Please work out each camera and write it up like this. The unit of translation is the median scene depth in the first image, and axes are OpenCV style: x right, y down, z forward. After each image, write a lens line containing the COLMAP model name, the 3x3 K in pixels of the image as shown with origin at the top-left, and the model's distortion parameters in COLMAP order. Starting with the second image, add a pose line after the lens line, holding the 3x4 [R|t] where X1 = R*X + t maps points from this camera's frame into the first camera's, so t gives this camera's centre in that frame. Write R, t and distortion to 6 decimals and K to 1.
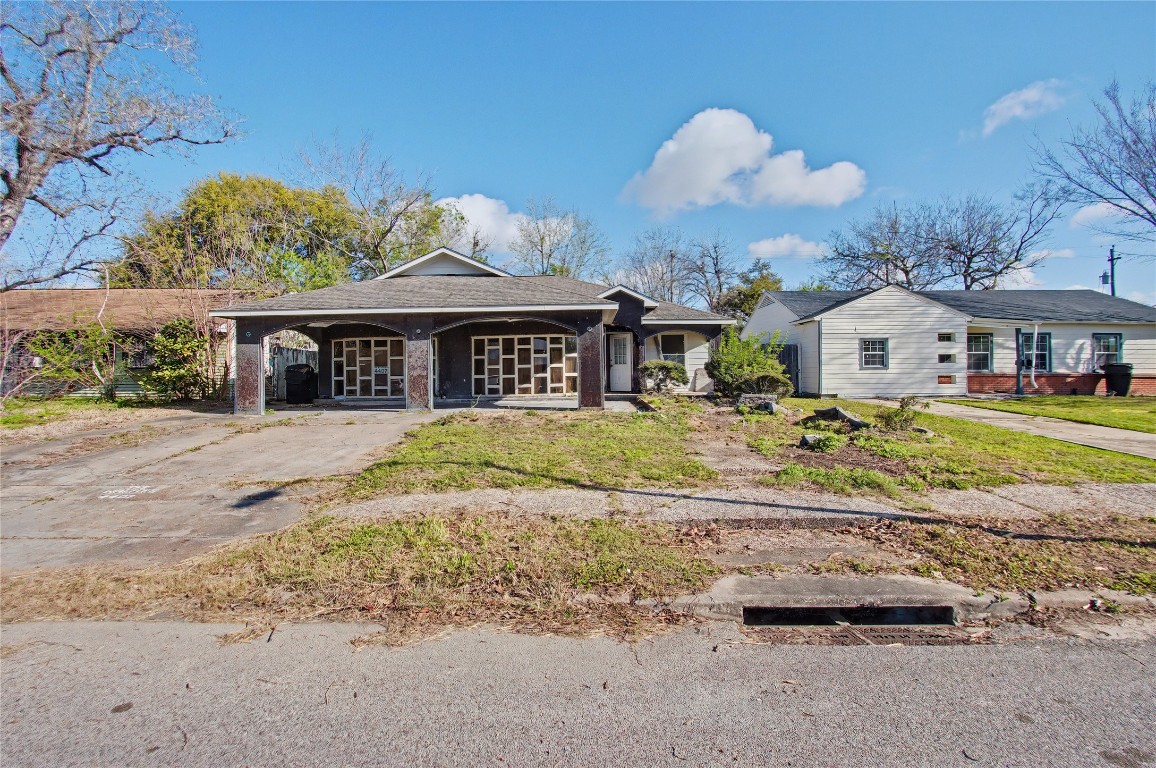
lens RADIAL K [[548.1, 0, 580.3], [0, 548.1, 367.9], [0, 0, 1]] dist [-0.001458, 0.004655]
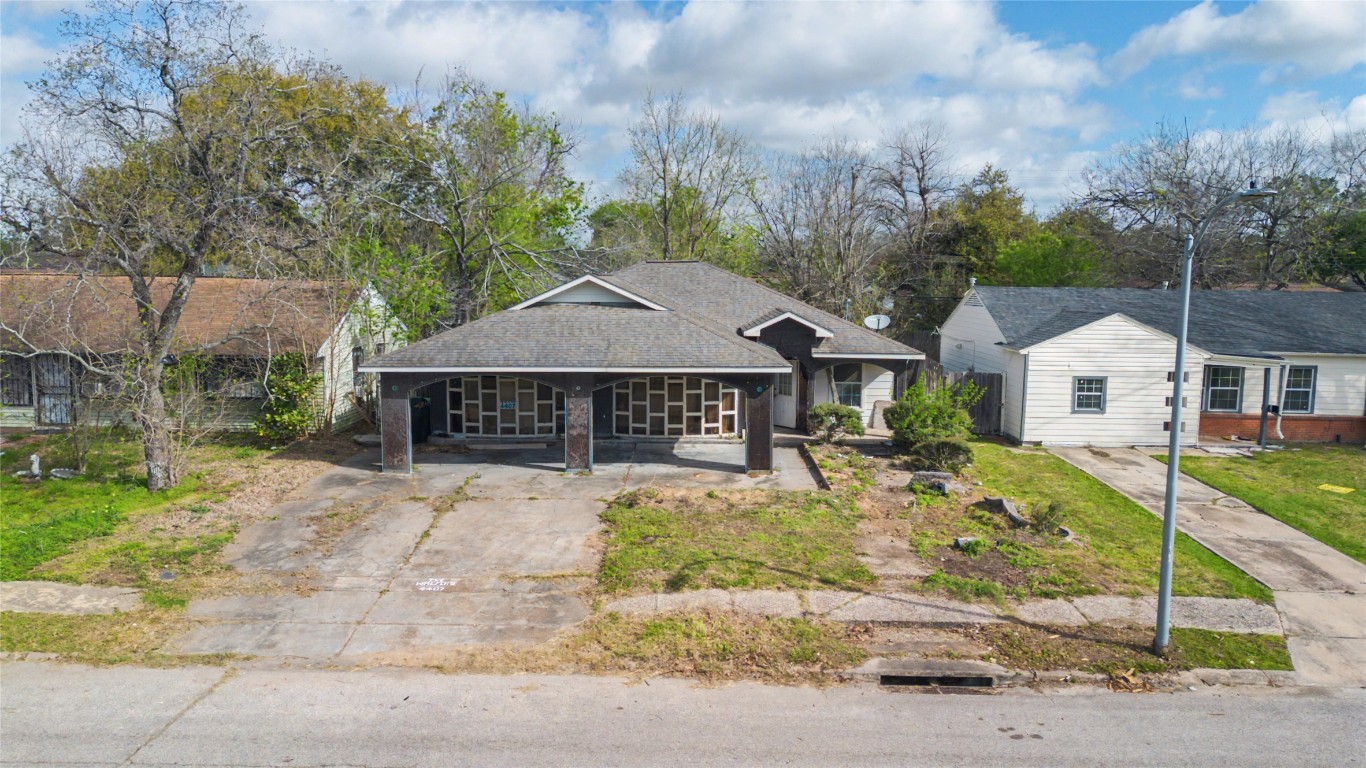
lens RADIAL K [[983.4, 0, 673.9], [0, 983.4, 383.0], [0, 0, 1]] dist [0.057358, -0.024960]
pose [[0.999845, 0.016710, -0.005609, -0.097959], [-0.015886, 0.992165, 0.123924, -0.231002], [0.007635, -0.123815, 0.992276, -0.538063]]
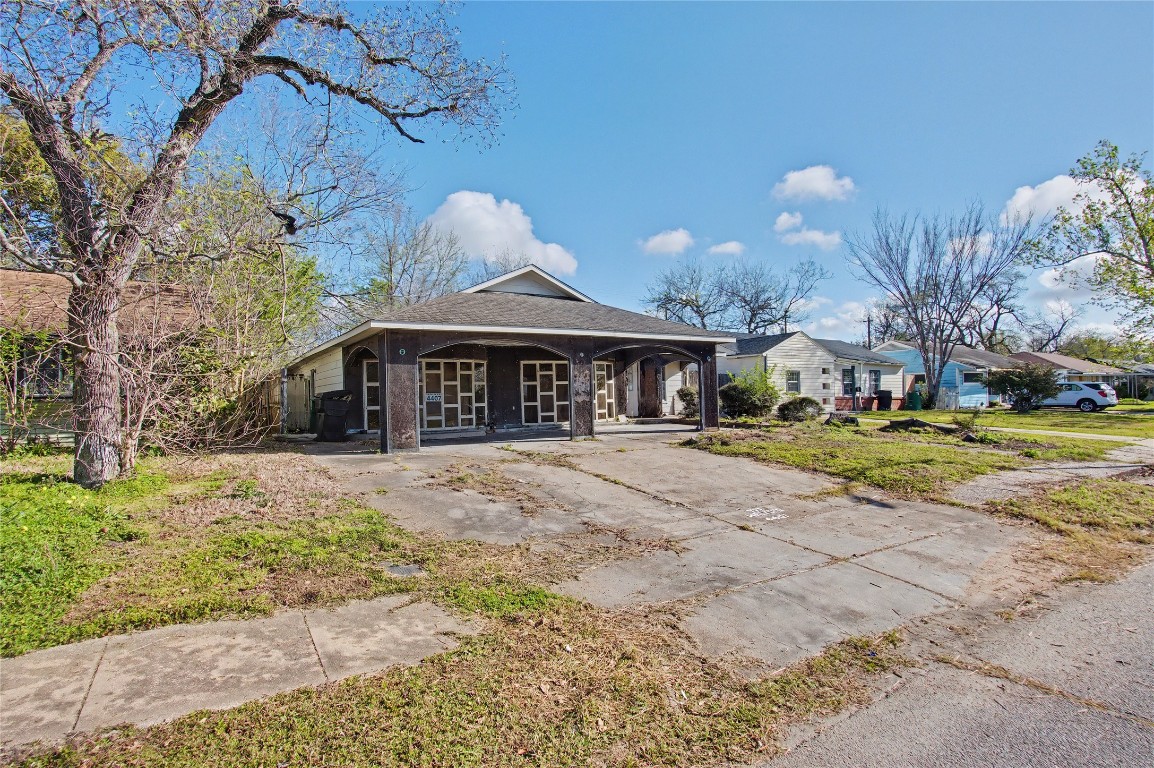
lens RADIAL K [[576.1, 0, 581.6], [0, 576.1, 393.7], [0, 0, 1]] dist [0.007272, 0.000562]
pose [[0.831221, -0.003538, 0.555931, -0.690228], [0.008103, 0.999951, -0.005751, 0.005271], [-0.555883, 0.009285, 0.831208, 0.129301]]
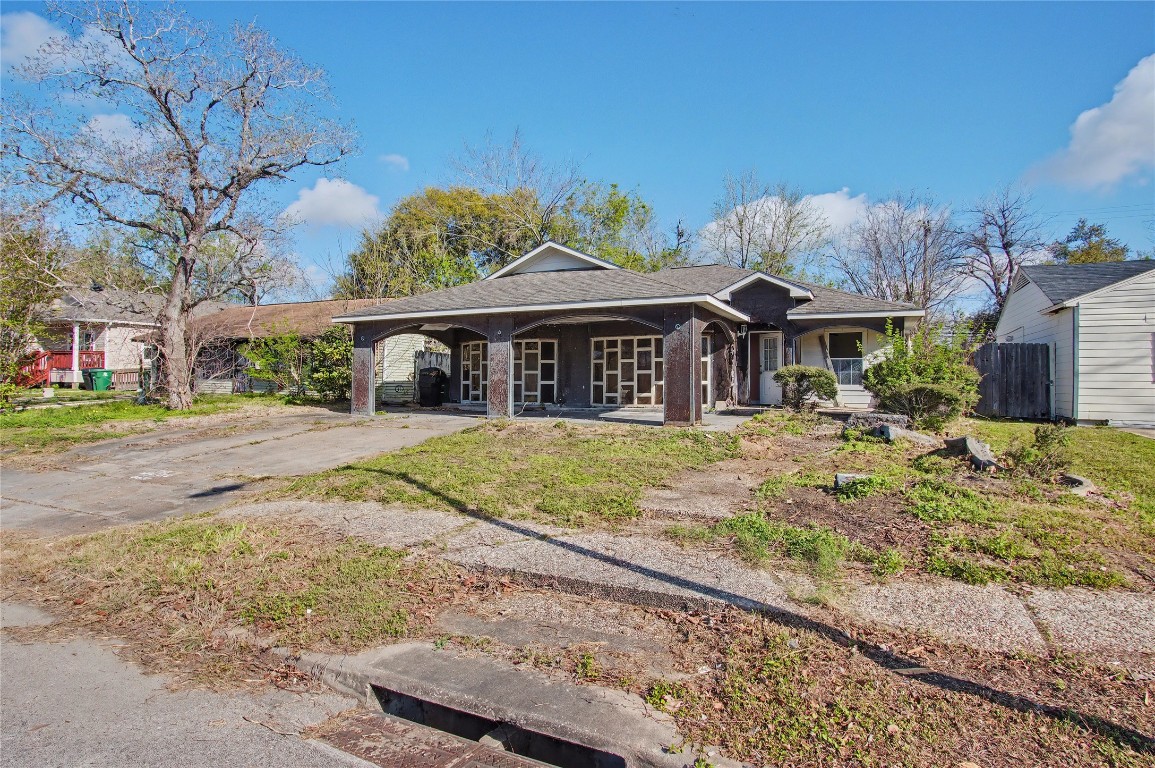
lens RADIAL K [[619.8, 0, 578.9], [0, 619.8, 363.8], [0, 0, 1]] dist [-0.006099, 0.006055]
pose [[0.906770, 0.004415, -0.421603, 0.219473], [-0.012113, 0.999805, -0.015582, 0.000660], [0.421452, 0.019236, 0.906647, 0.080097]]
